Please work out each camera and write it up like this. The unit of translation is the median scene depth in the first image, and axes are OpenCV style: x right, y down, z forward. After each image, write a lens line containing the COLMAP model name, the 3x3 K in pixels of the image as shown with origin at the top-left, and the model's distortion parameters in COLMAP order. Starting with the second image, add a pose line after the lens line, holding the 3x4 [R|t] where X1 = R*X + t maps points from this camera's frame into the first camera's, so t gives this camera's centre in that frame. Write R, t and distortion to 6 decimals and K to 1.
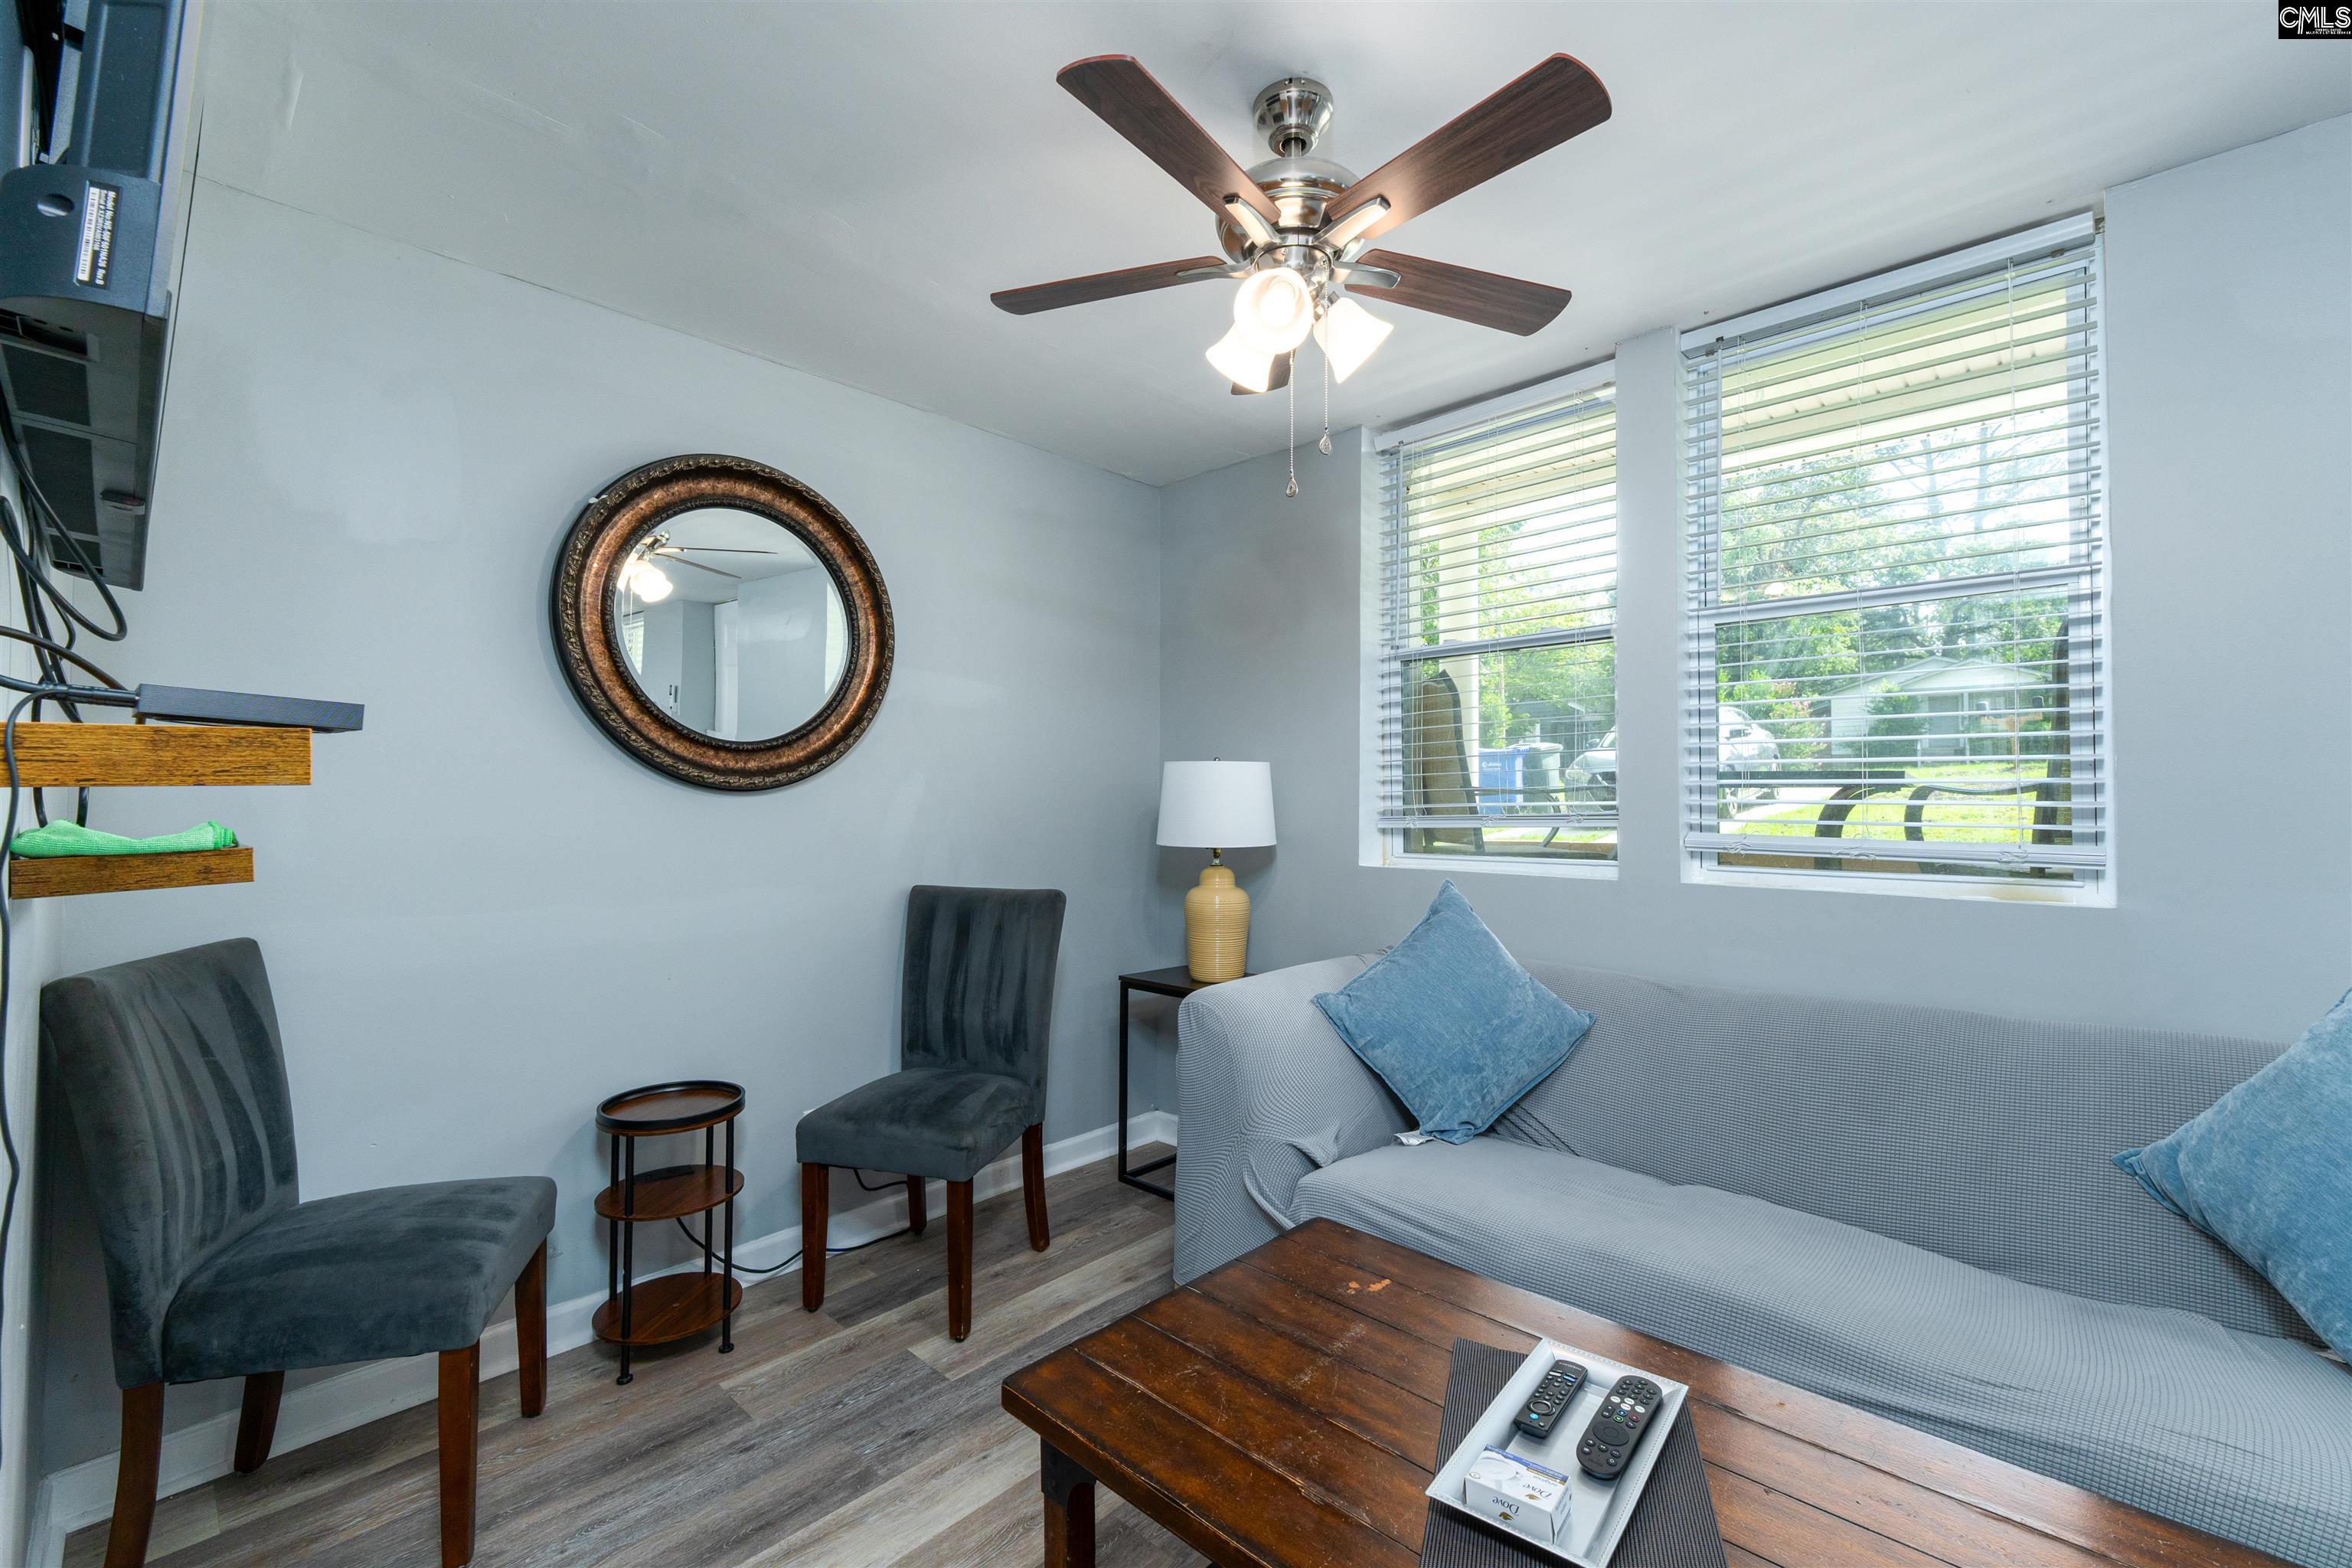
lens RADIAL K [[1008.6, 0, 1180.2], [0, 1008.6, 783.3], [0, 0, 1]] dist [0.000698, 0.000076]
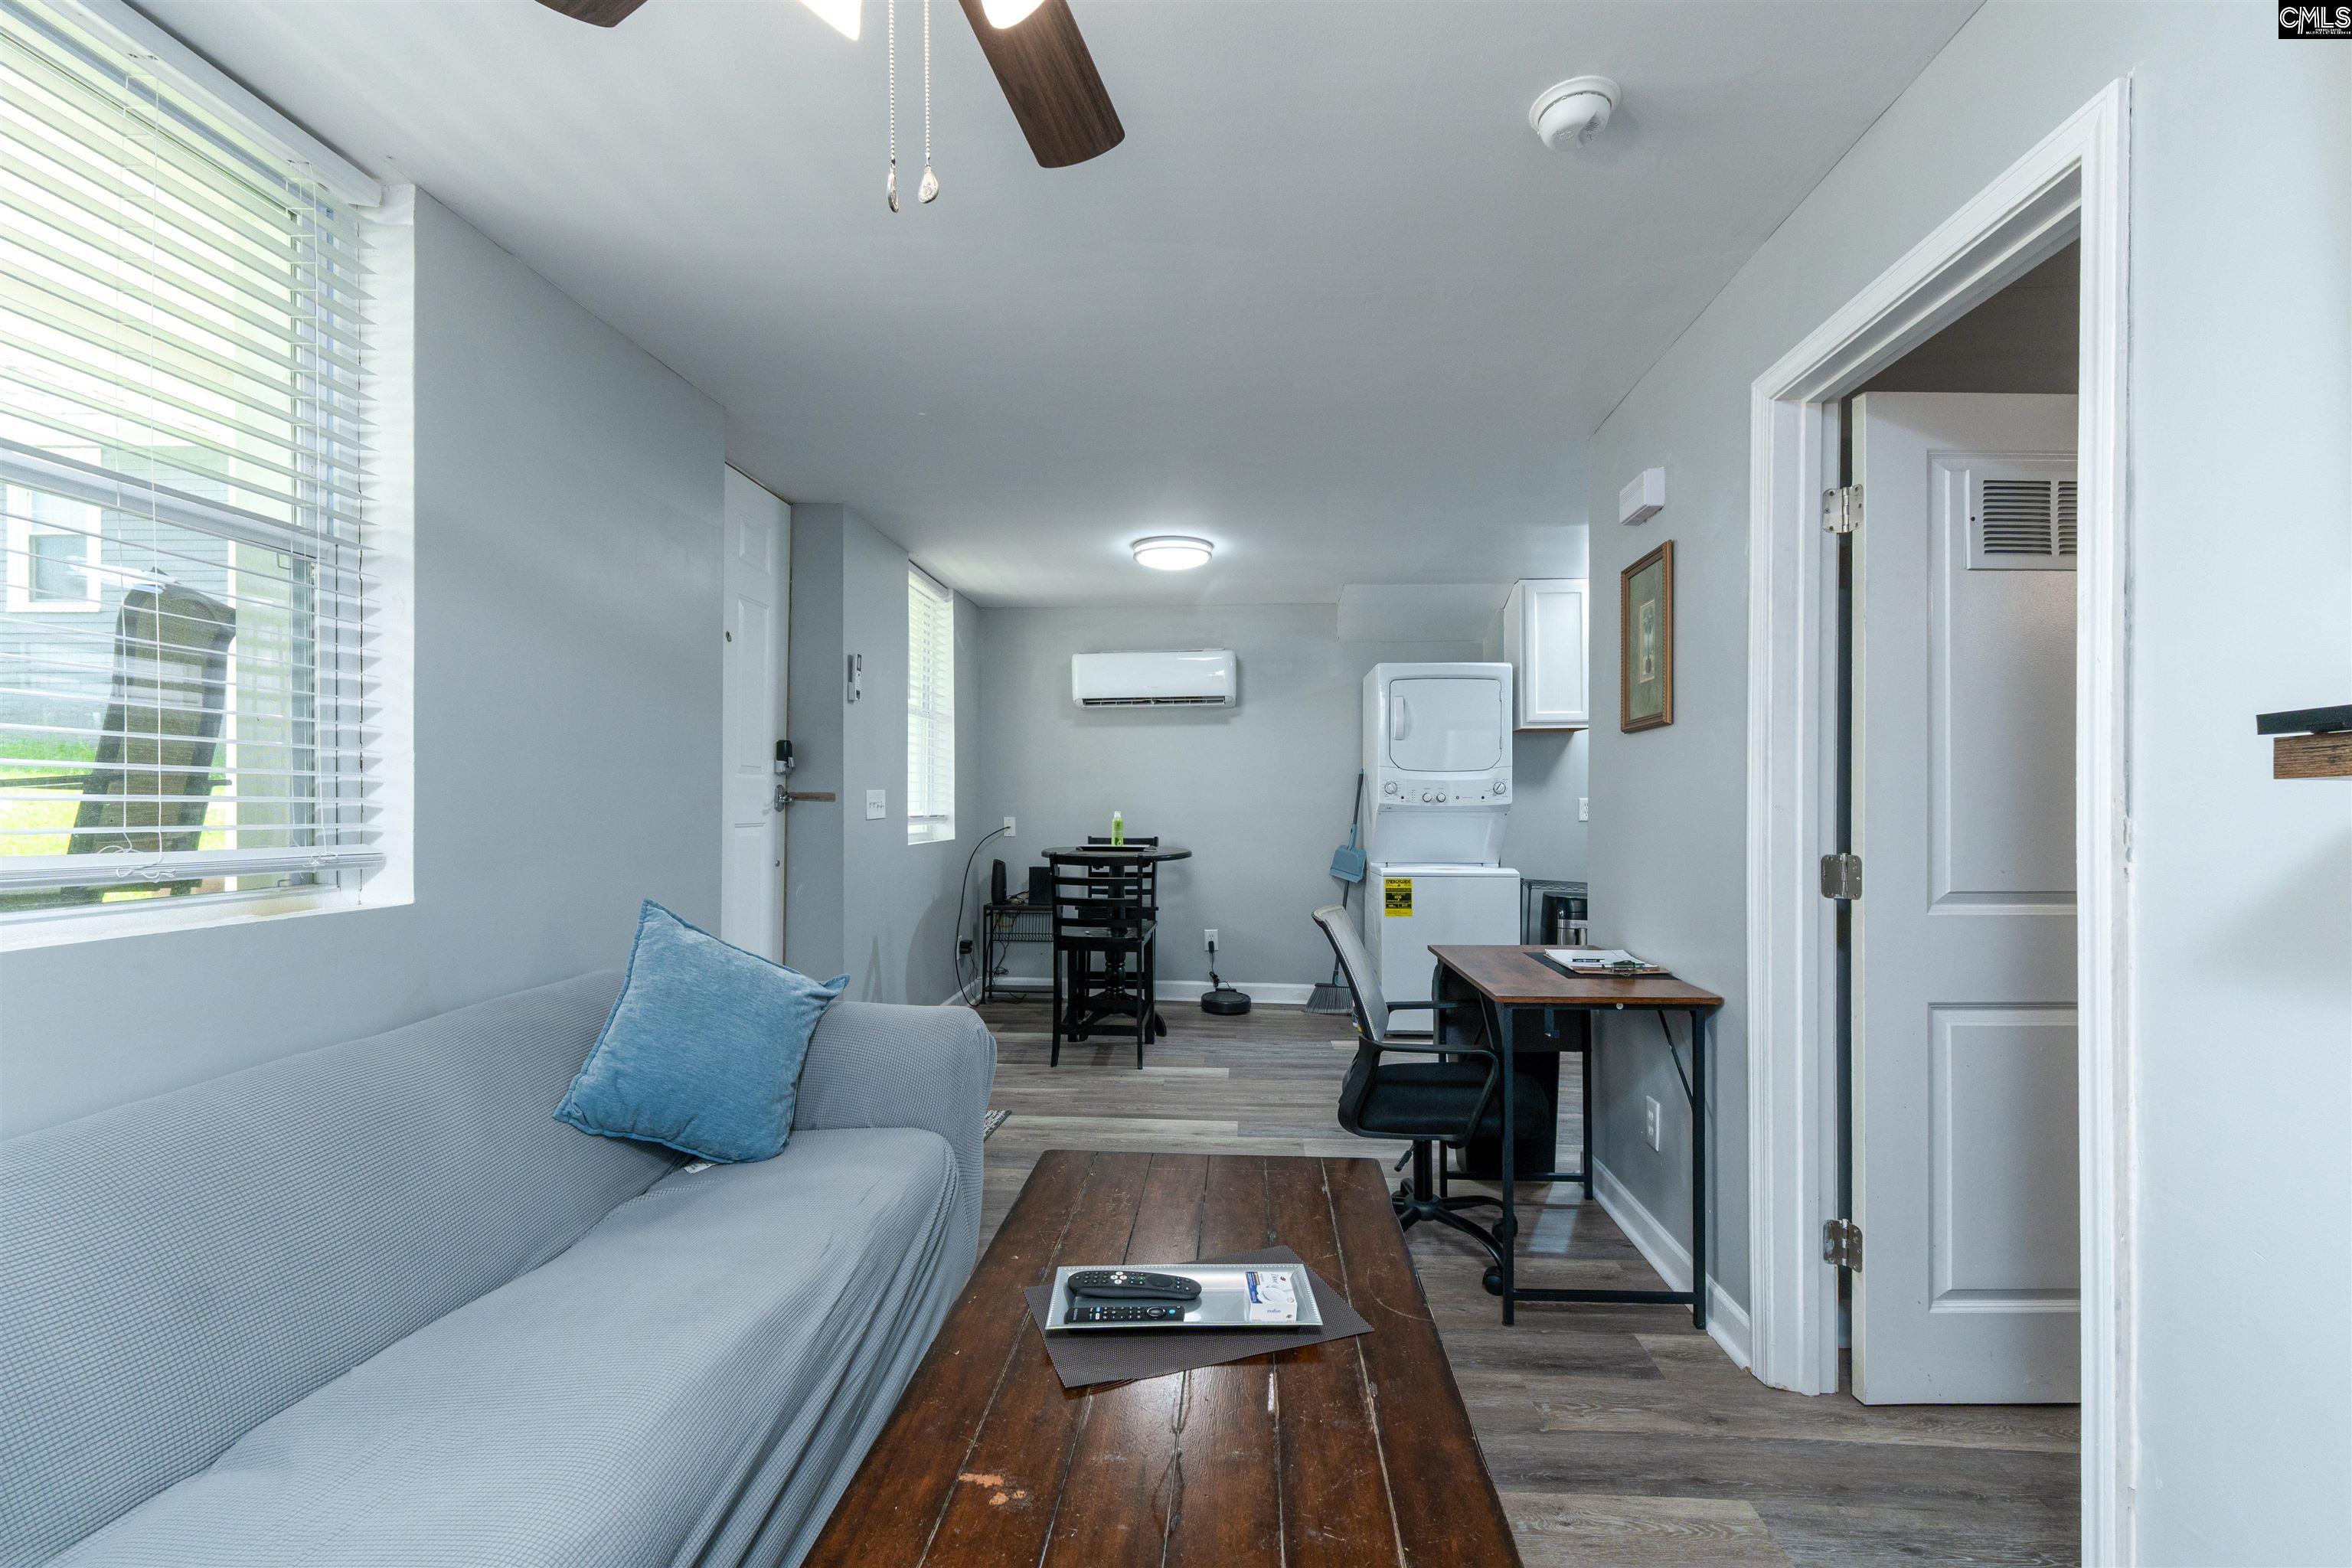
lens RADIAL K [[1008.6, 0, 1186.4], [0, 1008.6, 794.4], [0, 0, 1]] dist [0.000698, 0.000076]
pose [[-0.650082, 0.003058, 0.759858, -0.281330], [-0.015248, 0.999738, -0.017068, 0.016801], [-0.759711, -0.022682, -0.649865, 0.879005]]
